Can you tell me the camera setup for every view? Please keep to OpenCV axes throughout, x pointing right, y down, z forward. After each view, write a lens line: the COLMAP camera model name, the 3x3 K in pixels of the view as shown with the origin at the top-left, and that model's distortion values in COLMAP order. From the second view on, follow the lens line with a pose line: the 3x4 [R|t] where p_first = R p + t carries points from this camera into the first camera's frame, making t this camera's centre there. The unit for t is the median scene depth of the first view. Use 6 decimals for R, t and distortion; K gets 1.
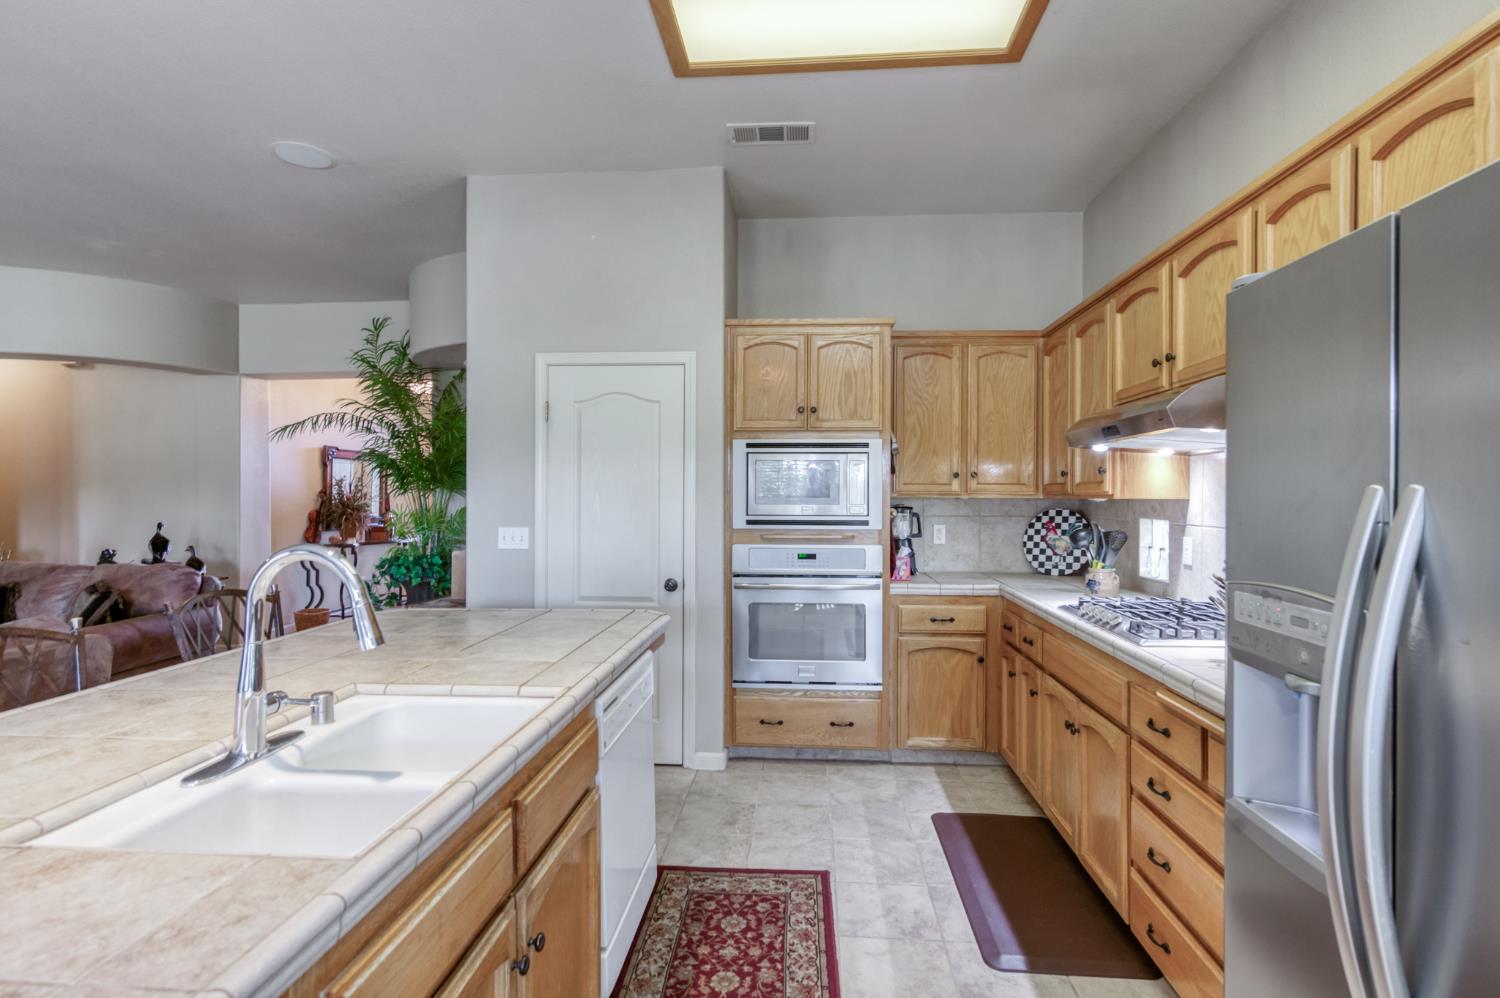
lens RADIAL K [[757.1, 0, 750.0], [0, 757.1, 499.0], [0, 0, 1]] dist [-0.000039, -0.000131]
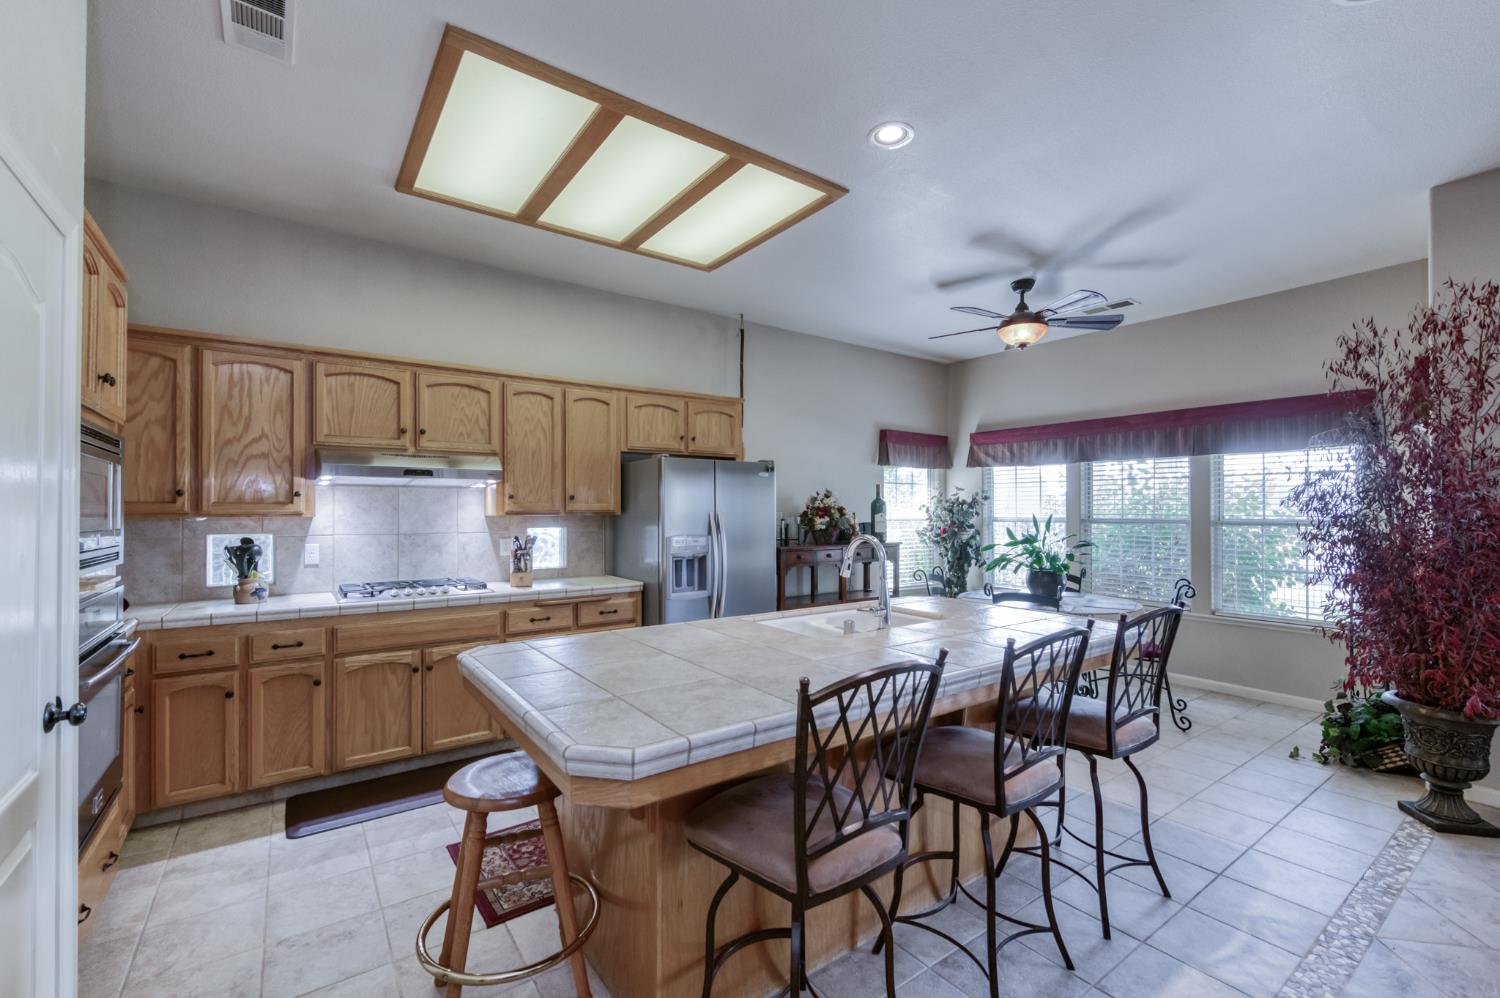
lens RADIAL K [[613.2, 0, 750.0], [0, 613.2, 499.0], [0, 0, 1]] dist [-0.000455, -0.000224]
pose [[-0.637726, 0.015019, 0.770117, -0.732259], [0.001617, 0.999834, -0.018160, -0.010273], [-0.770261, -0.010336, -0.637645, 1.011016]]
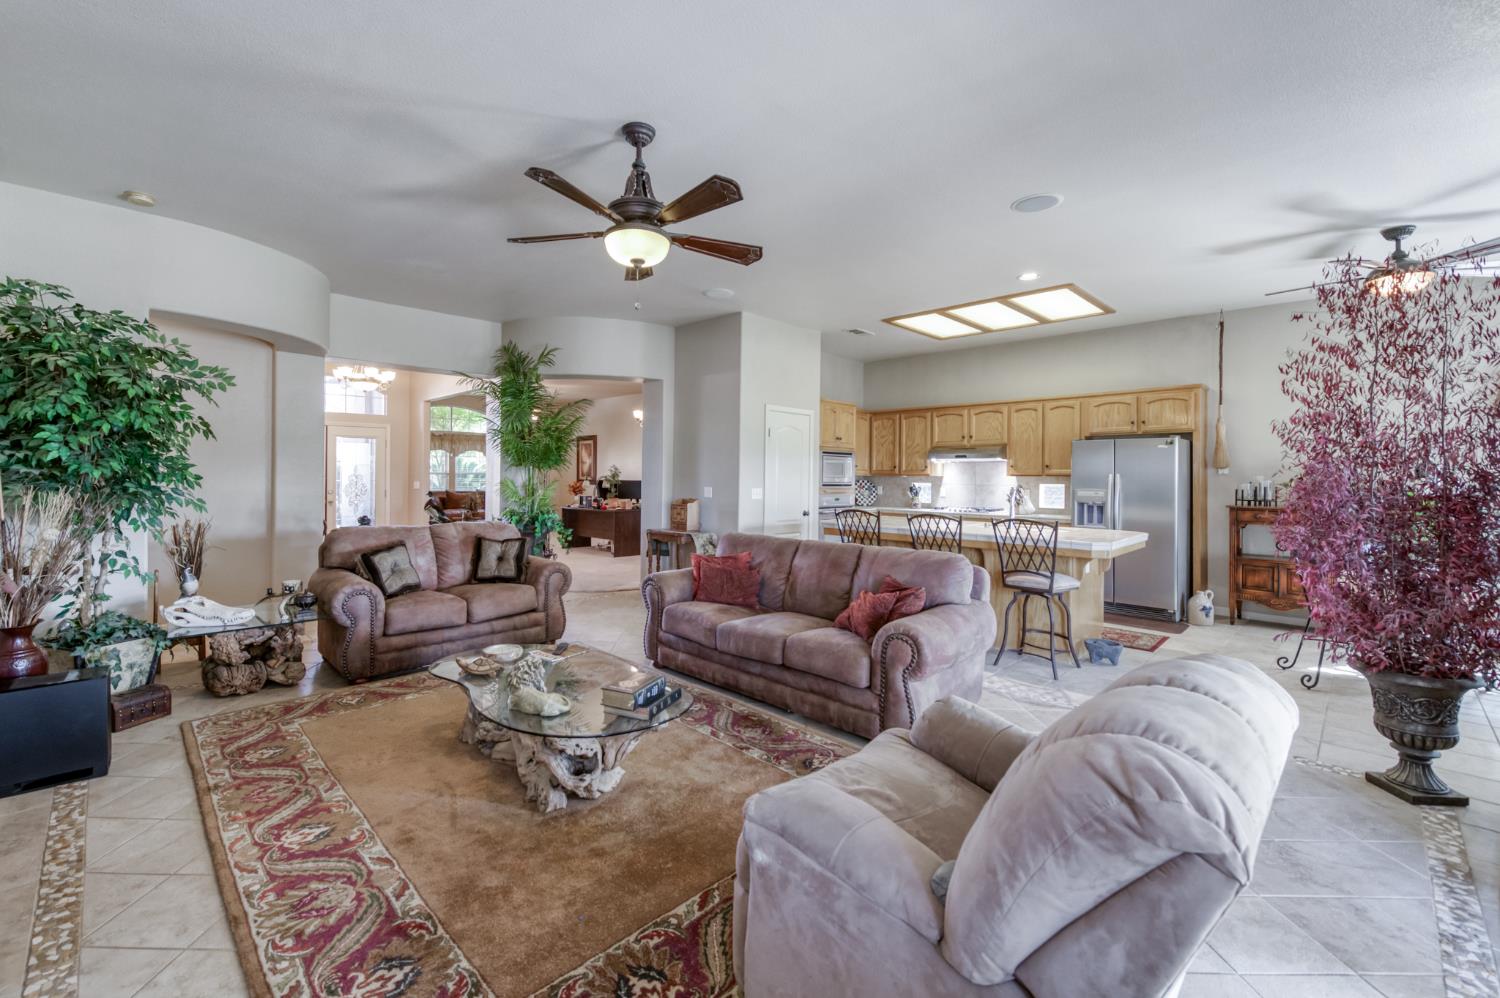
lens RADIAL K [[619.5, 0, 746.4], [0, 619.5, 469.9], [0, 0, 1]] dist [-0.000752, 0.001135]
pose [[0.634197, 0.012153, 0.773076, -1.843674], [-0.009685, 0.999923, -0.007773, 0.001704], [-0.773111, -0.002558, 0.634266, -0.031198]]
